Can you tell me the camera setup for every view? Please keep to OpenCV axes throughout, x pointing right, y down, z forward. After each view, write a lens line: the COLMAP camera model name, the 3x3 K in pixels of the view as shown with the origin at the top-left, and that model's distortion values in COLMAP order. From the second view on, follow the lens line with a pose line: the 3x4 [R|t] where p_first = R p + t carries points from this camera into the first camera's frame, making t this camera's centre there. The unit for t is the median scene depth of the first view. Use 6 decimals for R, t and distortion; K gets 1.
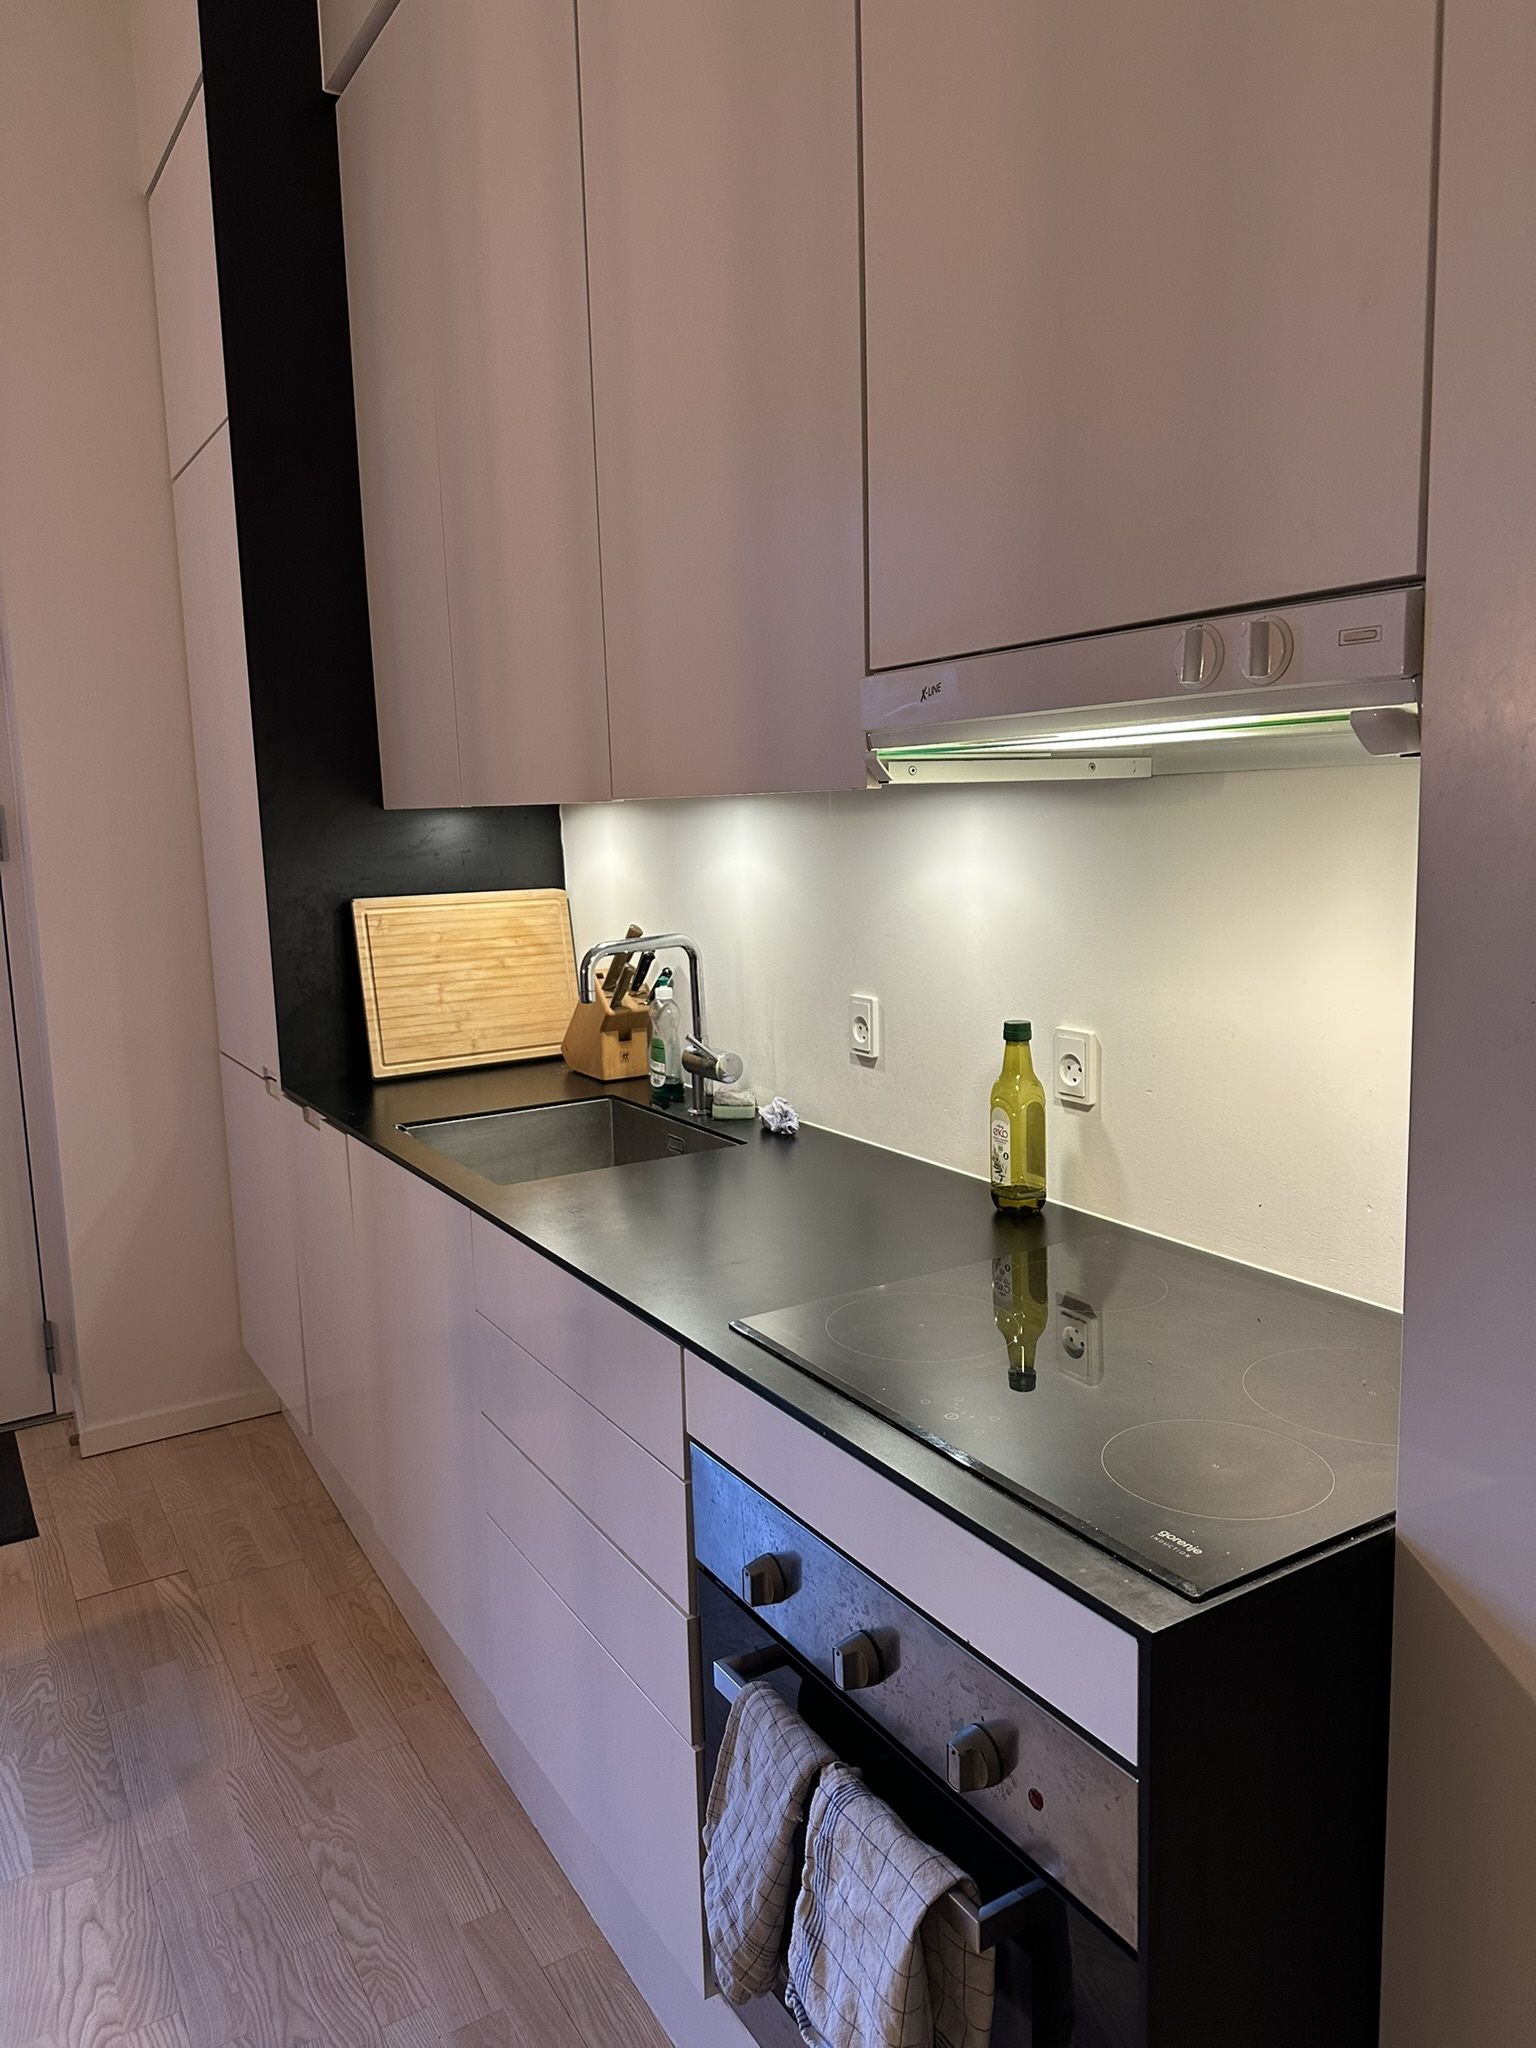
lens RADIAL K [[1443.9, 0, 769.8], [0, 1443.9, 1026.8], [0, 0, 1]] dist [0.006394, -0.010759]
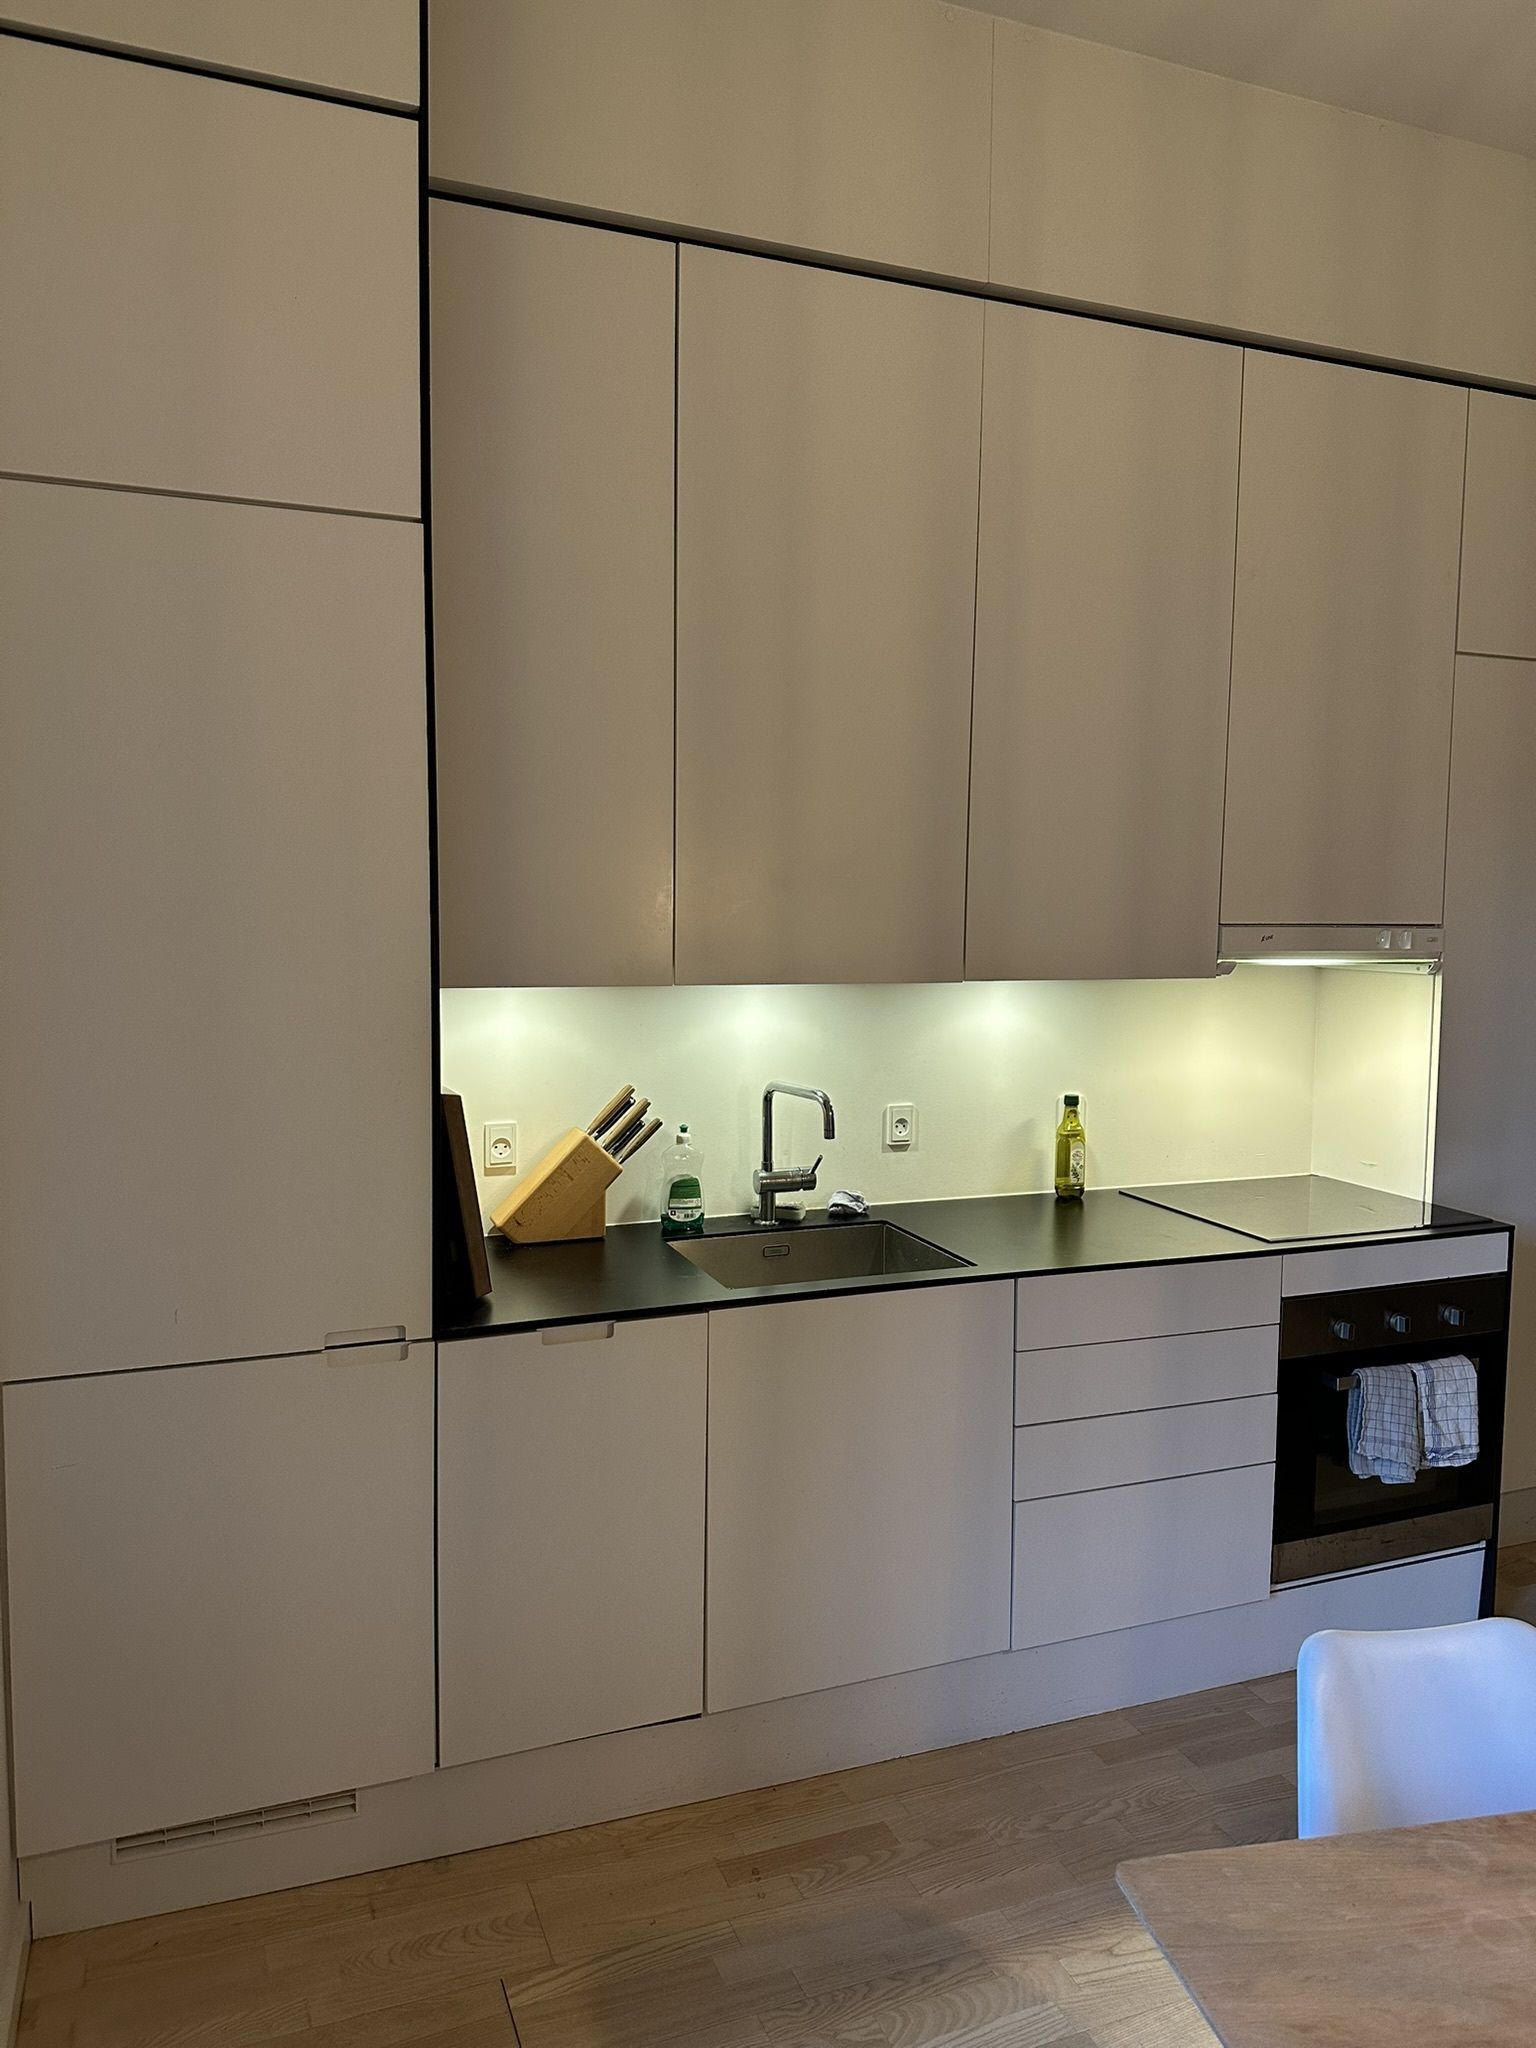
lens RADIAL K [[1443.9, 0, 769.8], [0, 1443.9, 1026.8], [0, 0, 1]] dist [0.006394, -0.010759]
pose [[0.168755, -0.053737, 0.984192, -1.422838], [0.132640, 0.990669, 0.031347, -0.165552], [-0.976693, 0.125253, 0.174308, 0.855536]]
